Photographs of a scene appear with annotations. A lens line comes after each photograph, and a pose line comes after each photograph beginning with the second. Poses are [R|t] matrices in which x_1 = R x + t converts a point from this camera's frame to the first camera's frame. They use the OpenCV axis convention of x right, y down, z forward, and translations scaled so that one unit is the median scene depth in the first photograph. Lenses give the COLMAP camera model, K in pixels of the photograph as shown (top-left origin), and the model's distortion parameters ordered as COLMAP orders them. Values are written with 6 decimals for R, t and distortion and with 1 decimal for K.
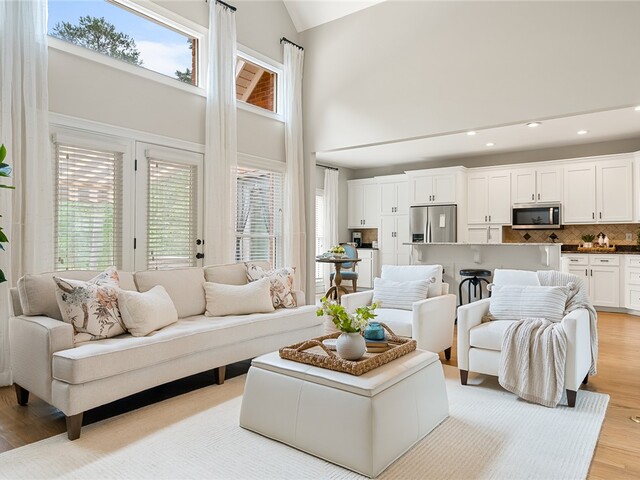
lens RADIAL K [[429.8, 0, 320.0], [0, 429.8, 240.0], [0, 0, 1]] dist [-0.001709, 0.000177]
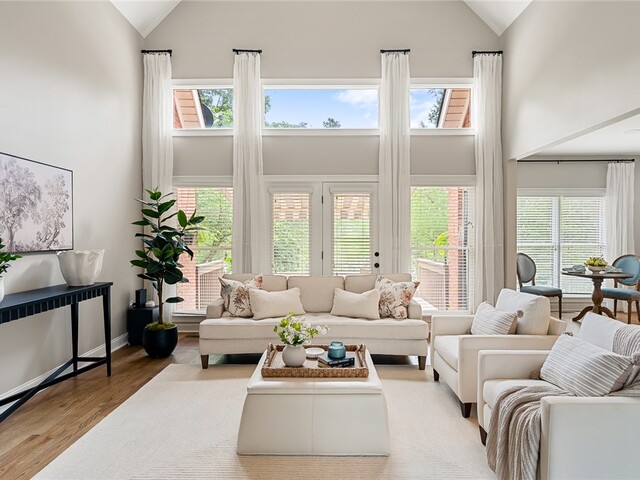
lens RADIAL K [[382.9, 0, 320.0], [0, 382.9, 240.0], [0, 0, 1]] dist [-0.004960, -0.001306]
pose [[0.604878, 0.002731, -0.796314, 0.481449], [0.003021, 0.999979, 0.005723, -0.041681], [0.796313, -0.005867, 0.604857, 0.200560]]
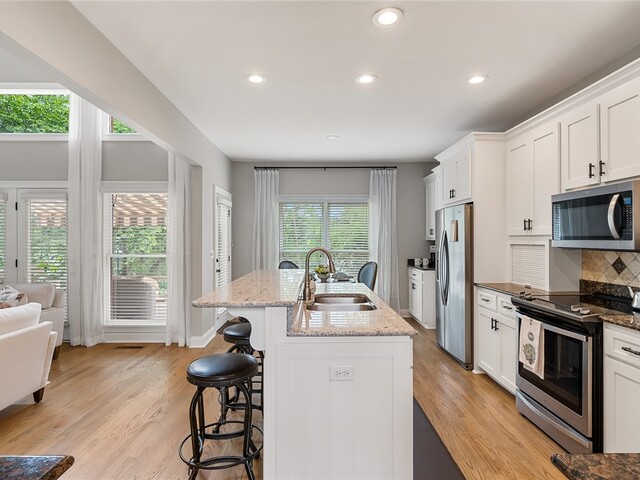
lens RADIAL K [[369.0, 0, 320.0], [0, 369.0, 240.0], [0, 0, 1]] dist [0.000969, 0.000194]
pose [[0.619401, -0.003940, -0.785065, 0.936327], [0.001804, 0.999992, -0.003595, -0.051158], [0.785073, 0.000811, 0.619403, 0.883398]]
